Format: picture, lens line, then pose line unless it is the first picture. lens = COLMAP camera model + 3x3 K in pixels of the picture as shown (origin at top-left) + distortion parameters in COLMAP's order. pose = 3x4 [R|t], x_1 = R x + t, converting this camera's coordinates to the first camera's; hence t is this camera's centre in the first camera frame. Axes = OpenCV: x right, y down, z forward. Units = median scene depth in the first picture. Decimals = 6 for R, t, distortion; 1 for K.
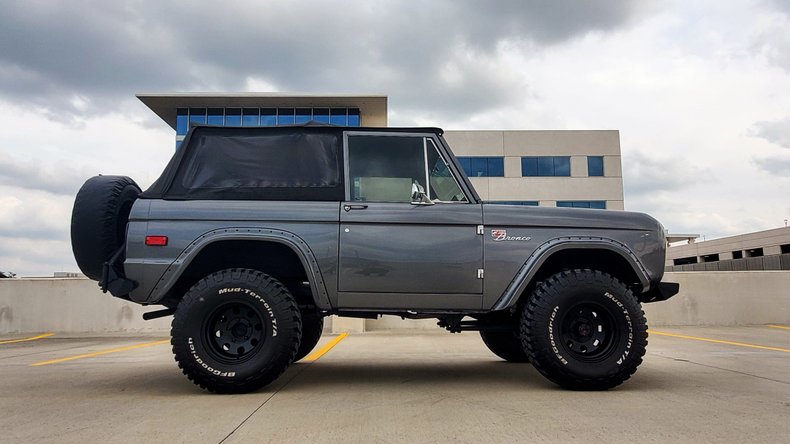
lens RADIAL K [[566.1, 0, 405.0], [0, 566.1, 217.0], [0, 0, 1]] dist [0.020539, -0.015692]
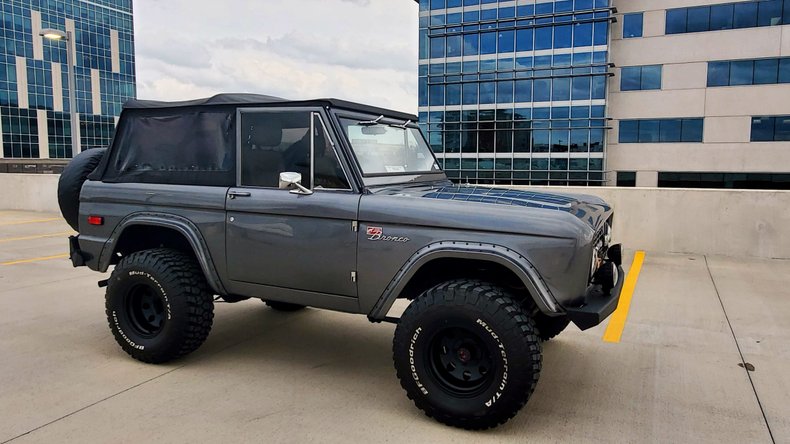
lens RADIAL K [[566.1, 0, 405.2], [0, 566.1, 217.5], [0, 0, 1]] dist [0.020539, -0.015692]
pose [[0.895207, 0.057134, -0.441973, 0.598490], [0.048445, 0.973394, 0.223957, -0.184279], [0.443010, -0.221899, 0.868621, 0.299120]]
